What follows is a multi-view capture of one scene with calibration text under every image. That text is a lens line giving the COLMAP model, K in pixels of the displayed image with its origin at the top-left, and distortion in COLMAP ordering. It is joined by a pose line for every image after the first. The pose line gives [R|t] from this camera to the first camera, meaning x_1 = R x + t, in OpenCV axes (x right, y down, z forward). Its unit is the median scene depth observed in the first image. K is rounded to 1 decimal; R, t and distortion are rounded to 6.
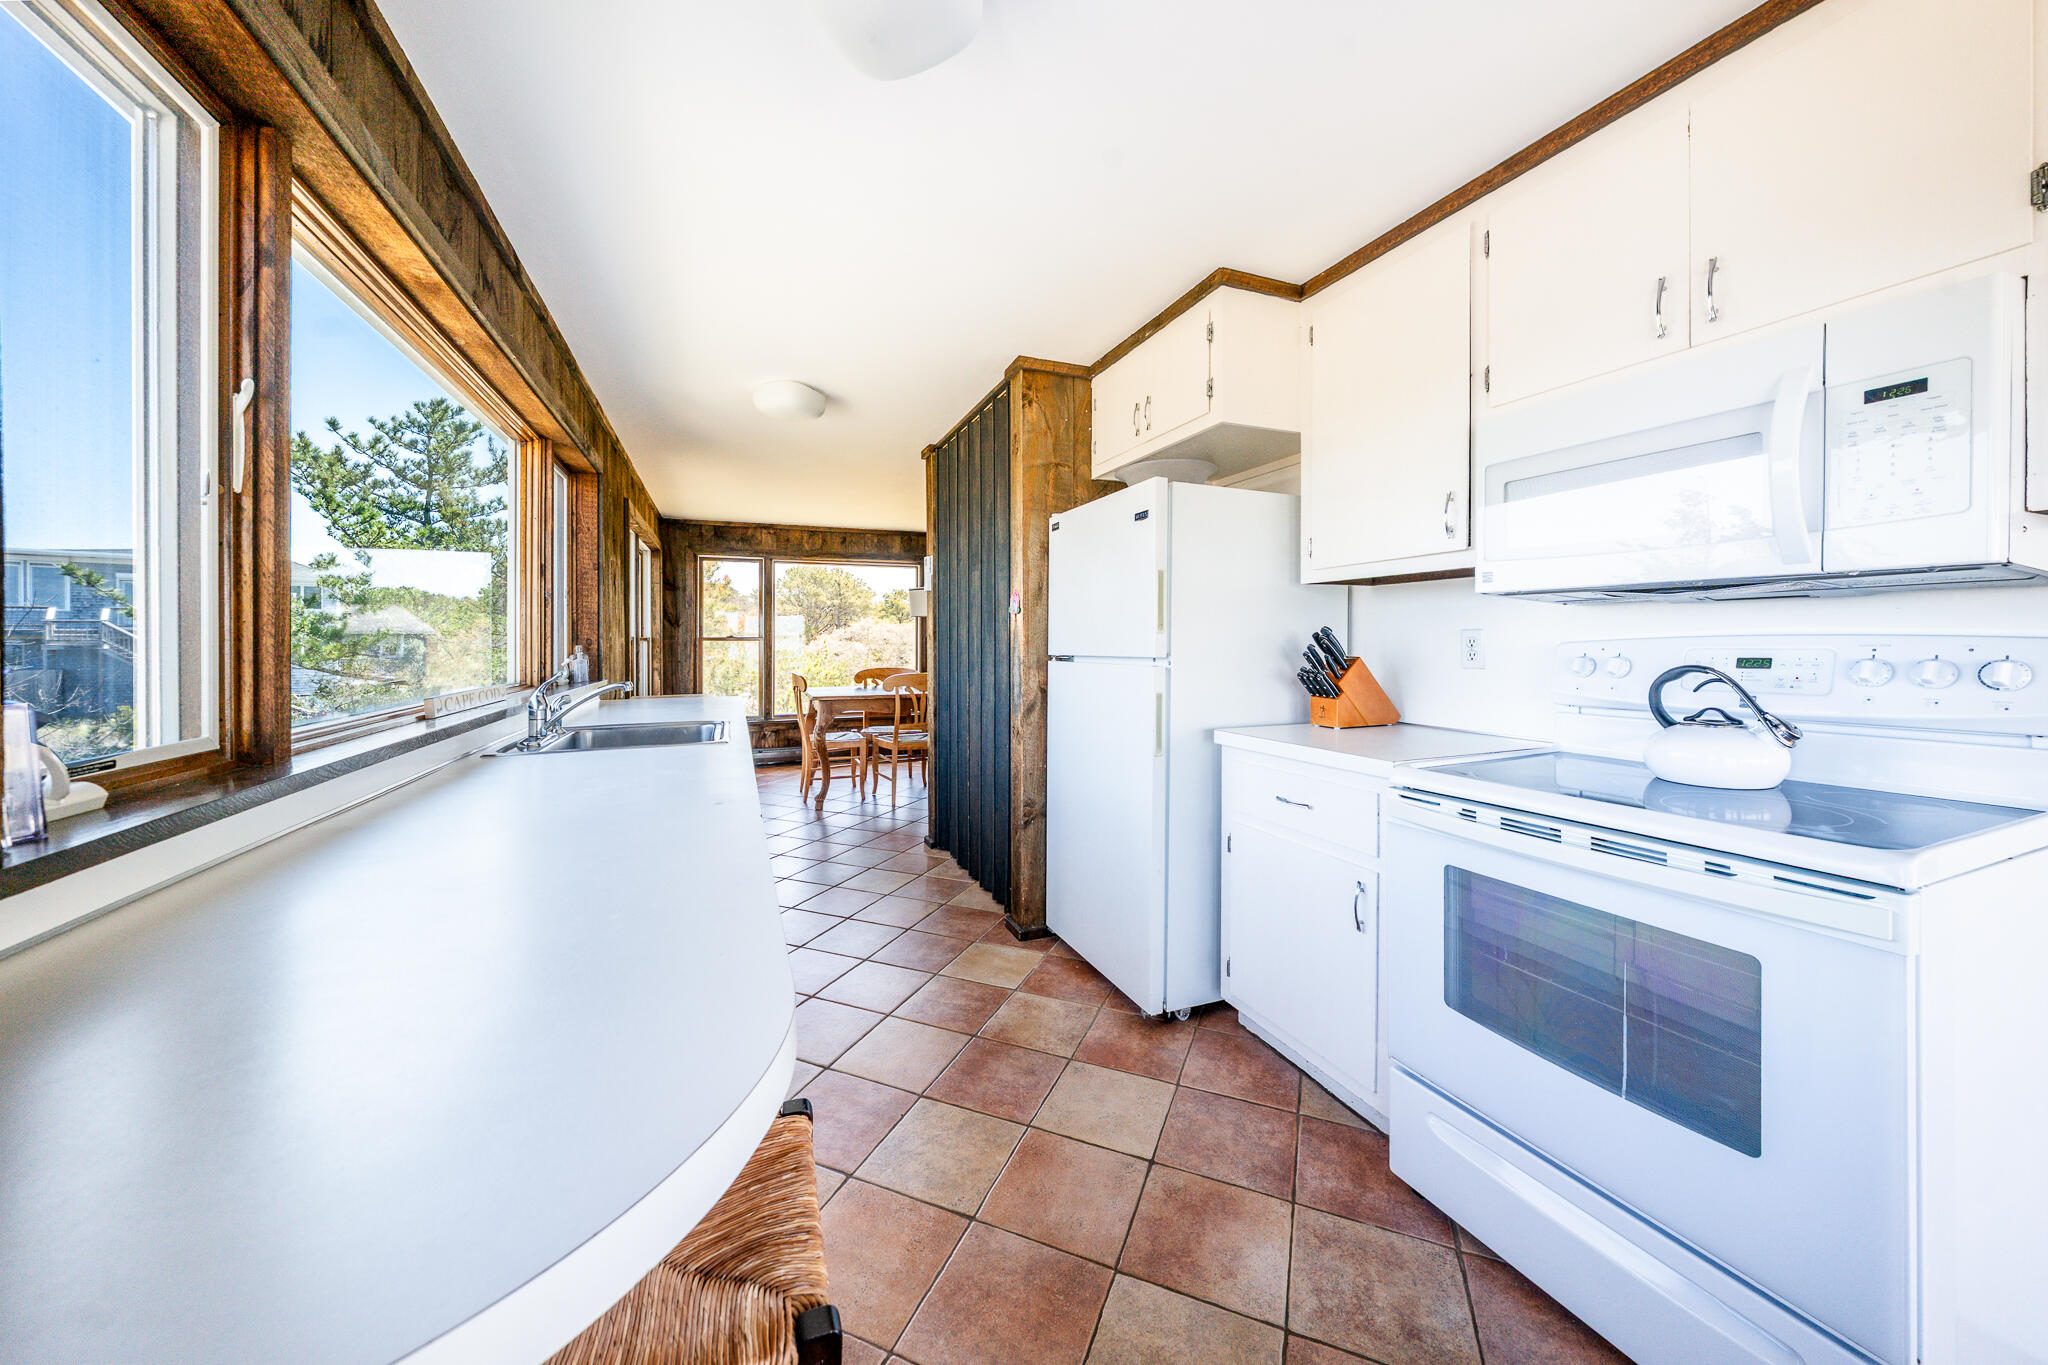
lens RADIAL K [[694.8, 0, 1019.5], [0, 694.8, 681.3], [0, 0, 1]] dist [-0.007024, 0.000372]
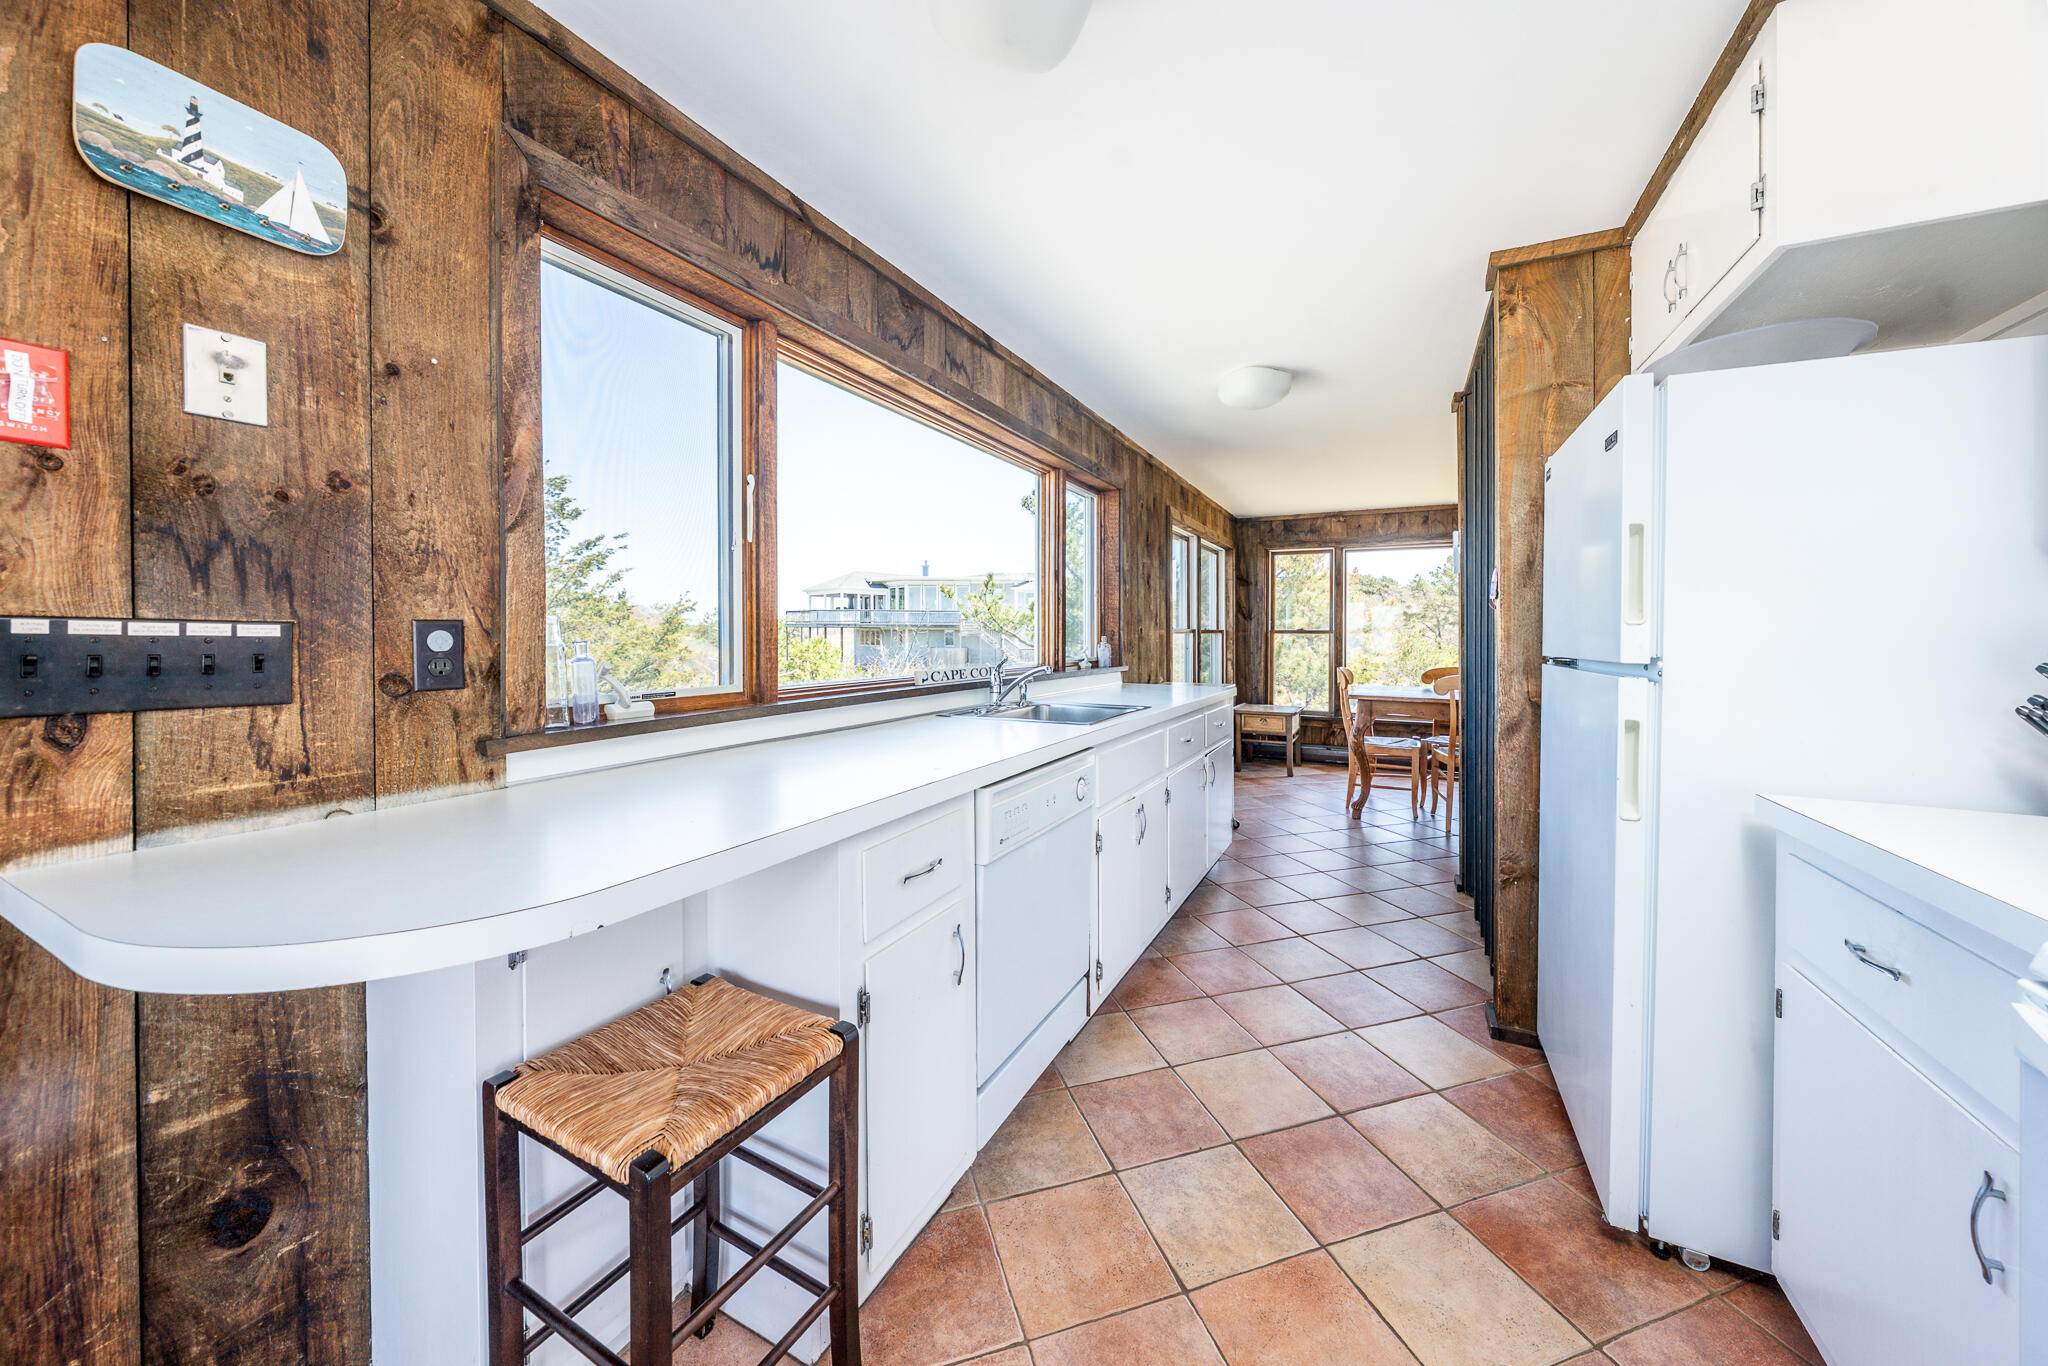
lens RADIAL K [[699.0, 0, 1029.7], [0, 699.0, 672.1], [0, 0, 1]] dist [-0.012787, 0.000028]
pose [[0.665526, 0.048045, -0.744826, 0.183922], [-0.050775, 0.998529, 0.019042, -0.006524], [0.744645, 0.025146, 0.666987, 0.109891]]
